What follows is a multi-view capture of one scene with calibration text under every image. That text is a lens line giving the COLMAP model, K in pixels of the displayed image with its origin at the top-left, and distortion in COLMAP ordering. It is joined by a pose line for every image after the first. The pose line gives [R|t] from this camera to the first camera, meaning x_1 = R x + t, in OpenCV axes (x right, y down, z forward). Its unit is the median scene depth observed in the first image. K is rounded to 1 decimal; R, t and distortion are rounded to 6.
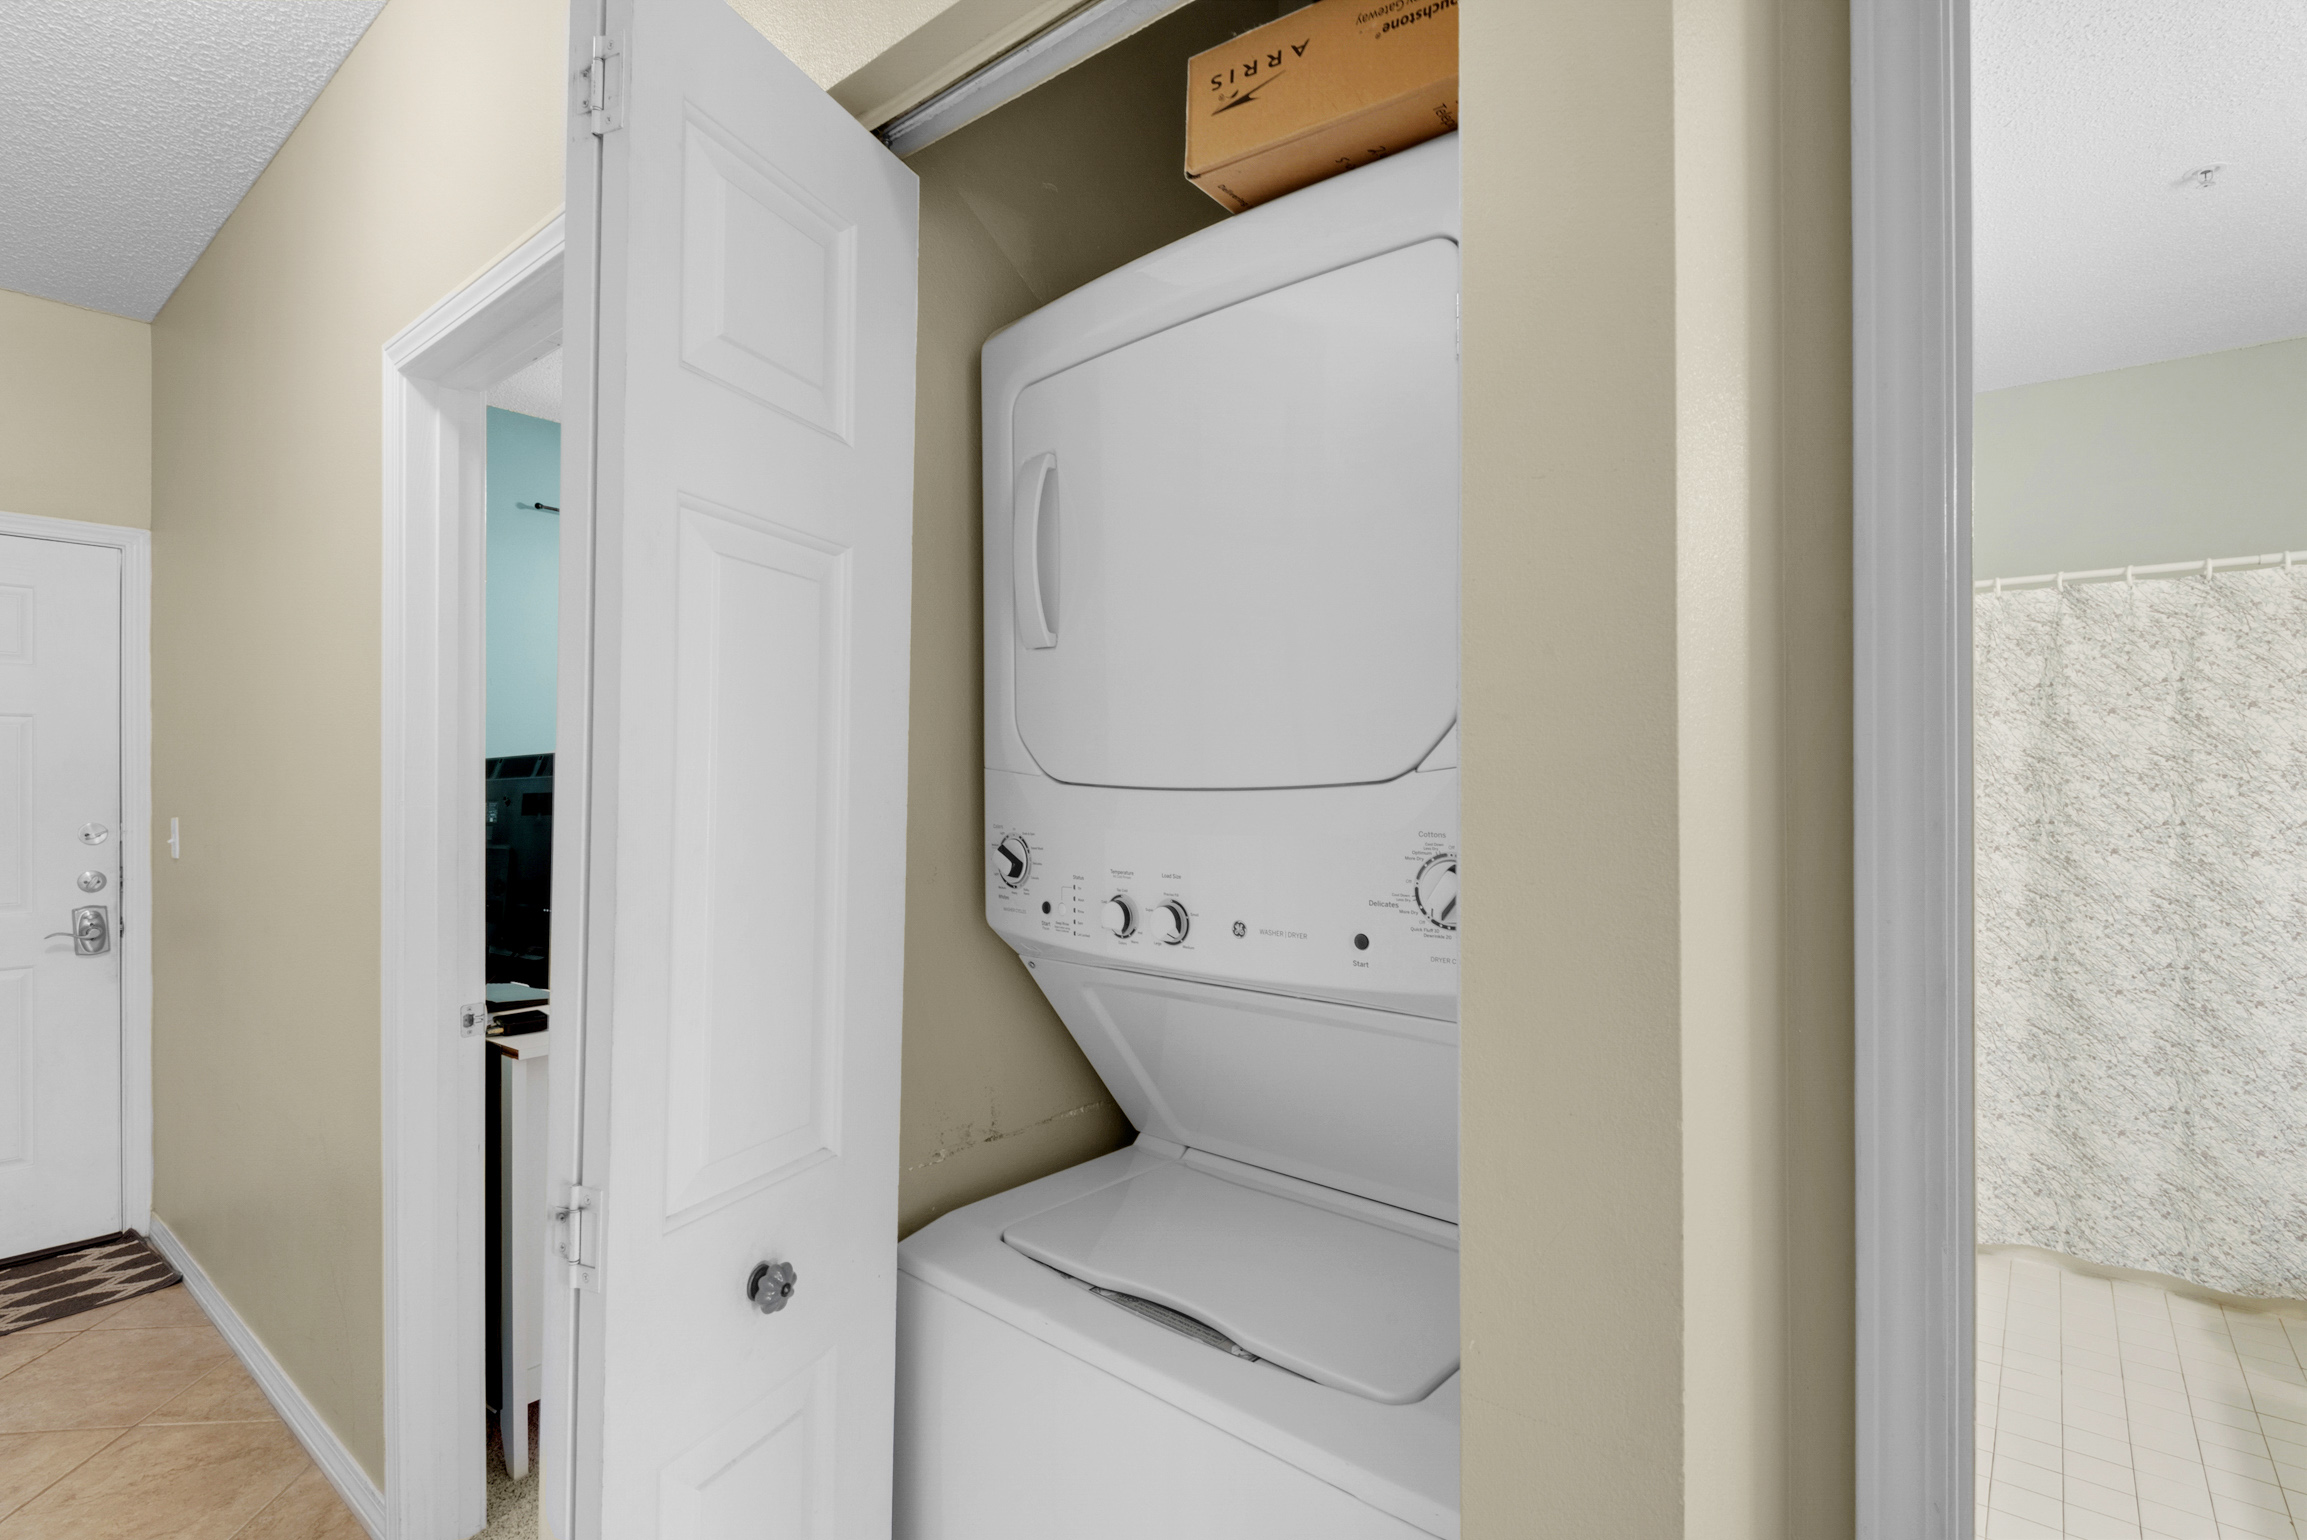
lens RADIAL K [[1106.7, 0, 1161.7], [0, 1106.7, 771.4], [0, 0, 1]] dist [0.001478, -0.010325]
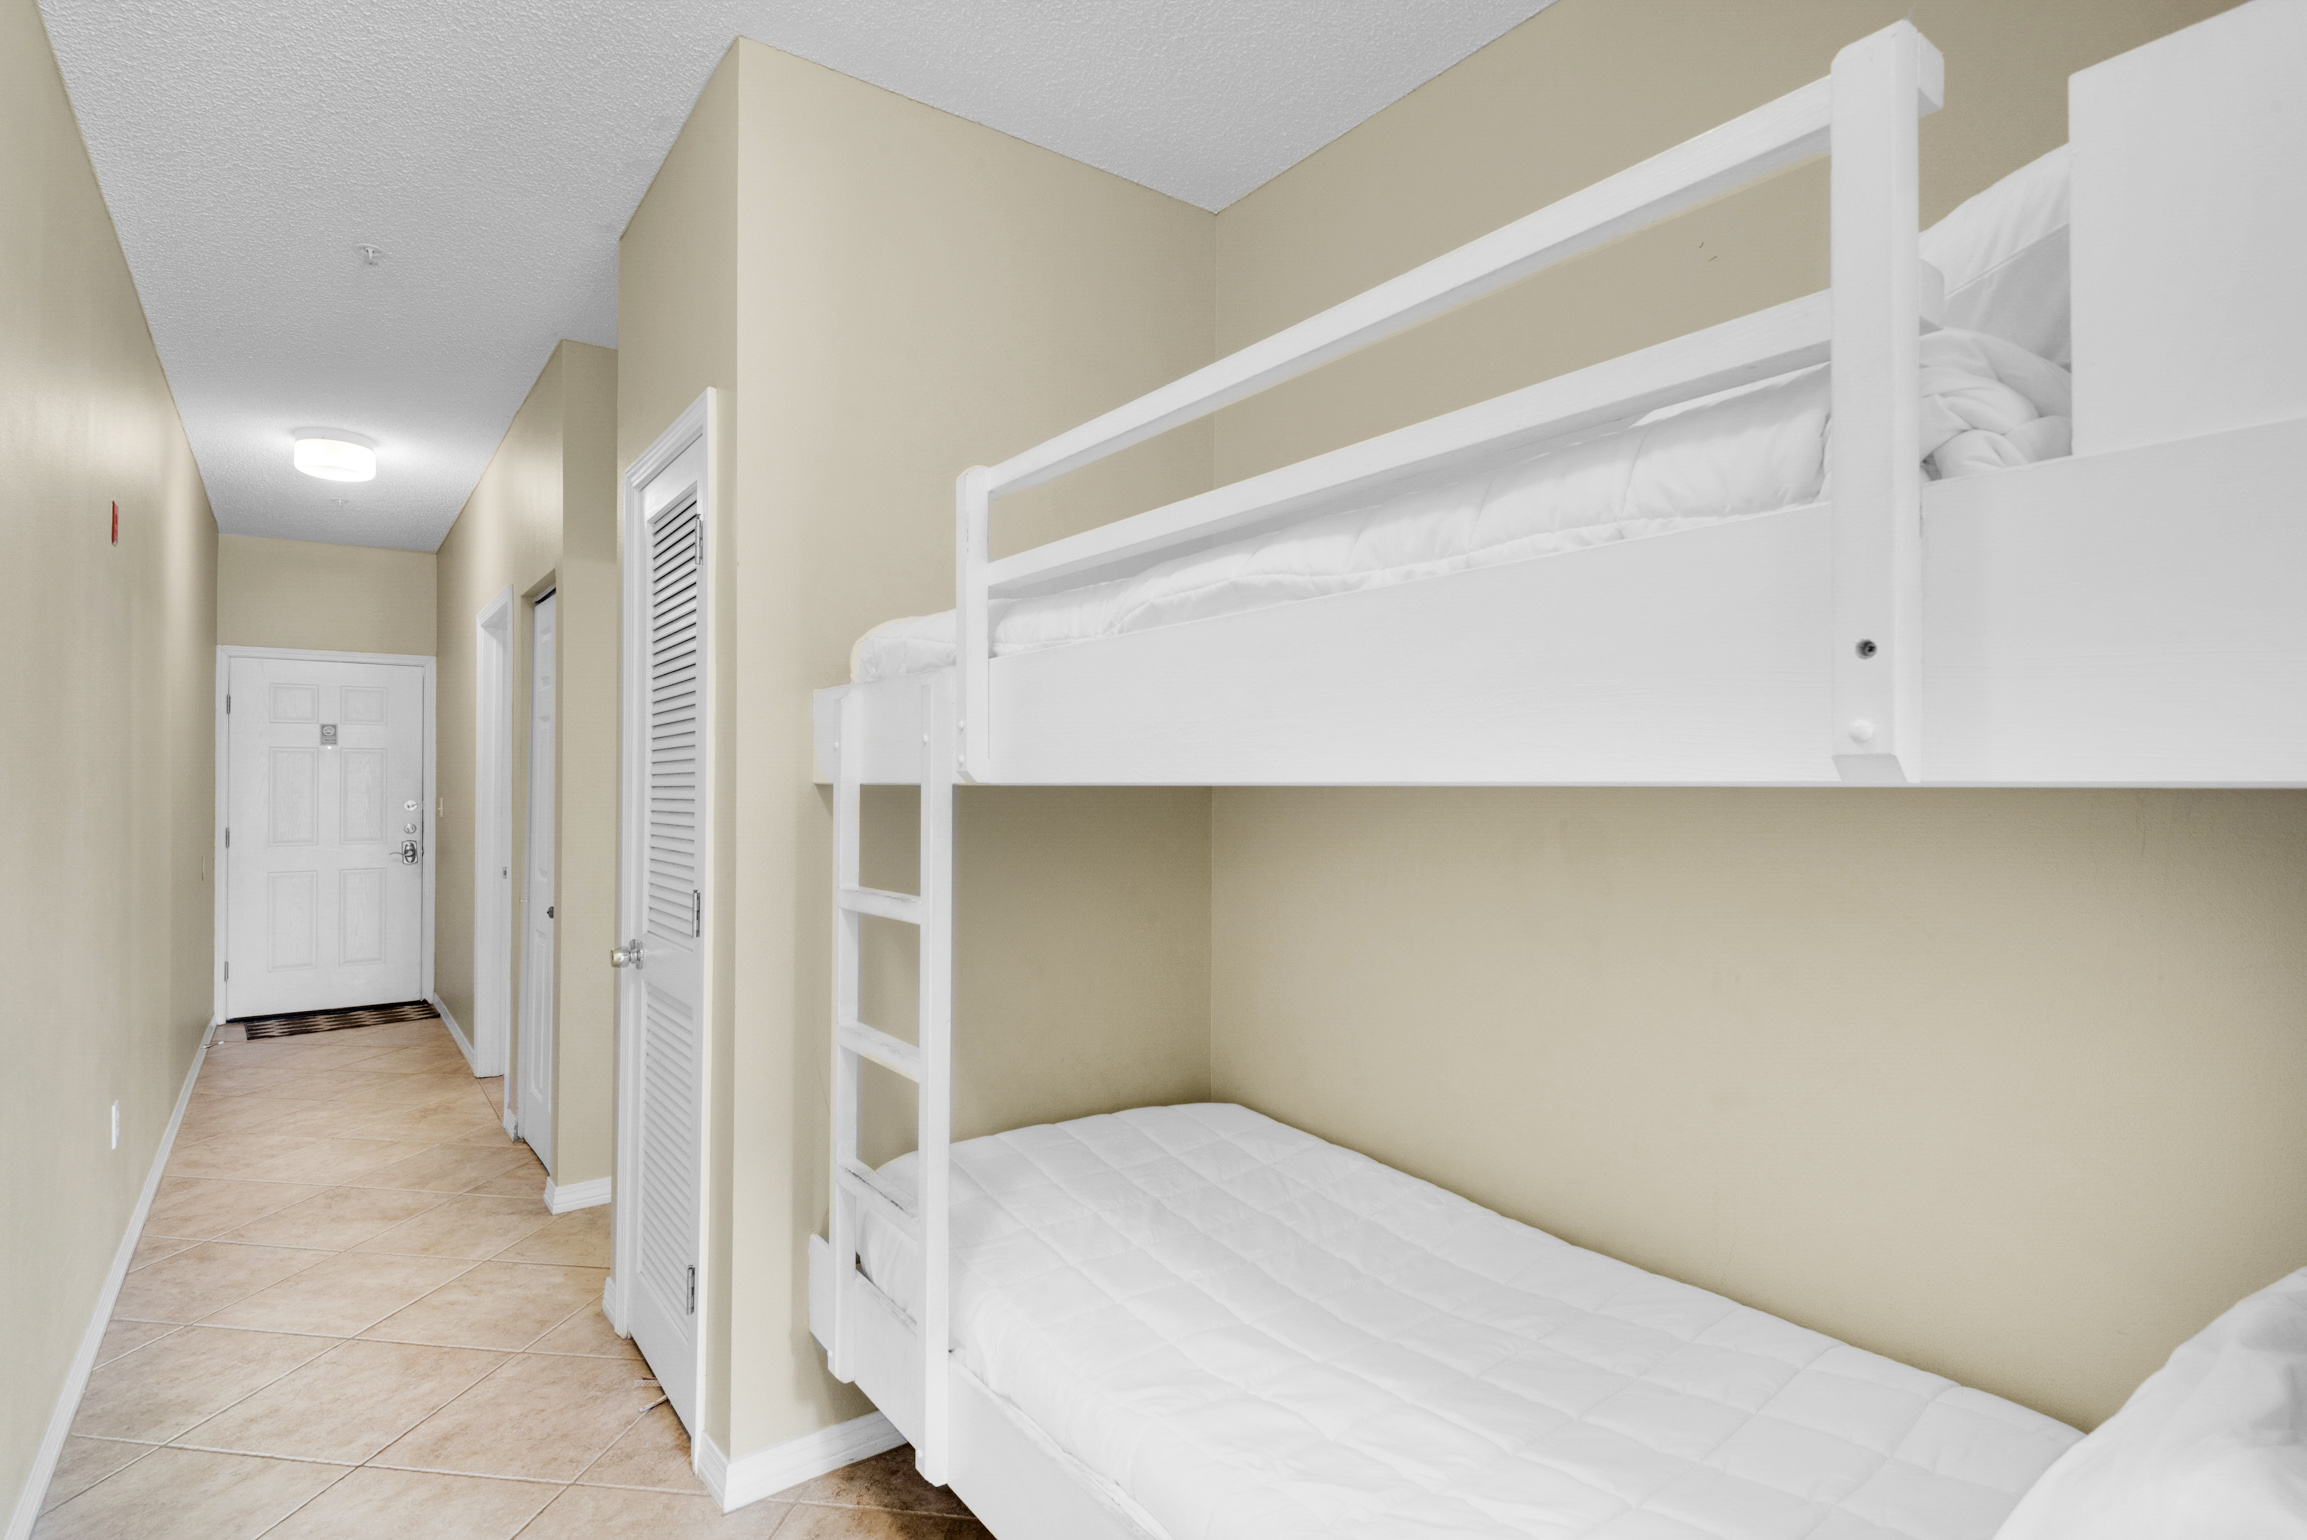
lens RADIAL K [[1168.3, 0, 1144.0], [0, 1168.3, 779.7], [0, 0, 1]] dist [0.006251, -0.000104]
pose [[0.965372, 0.003908, -0.260847, 0.936692], [-0.004091, 0.999992, -0.000159, 0.002454], [0.260844, 0.001220, 0.965380, -0.771210]]
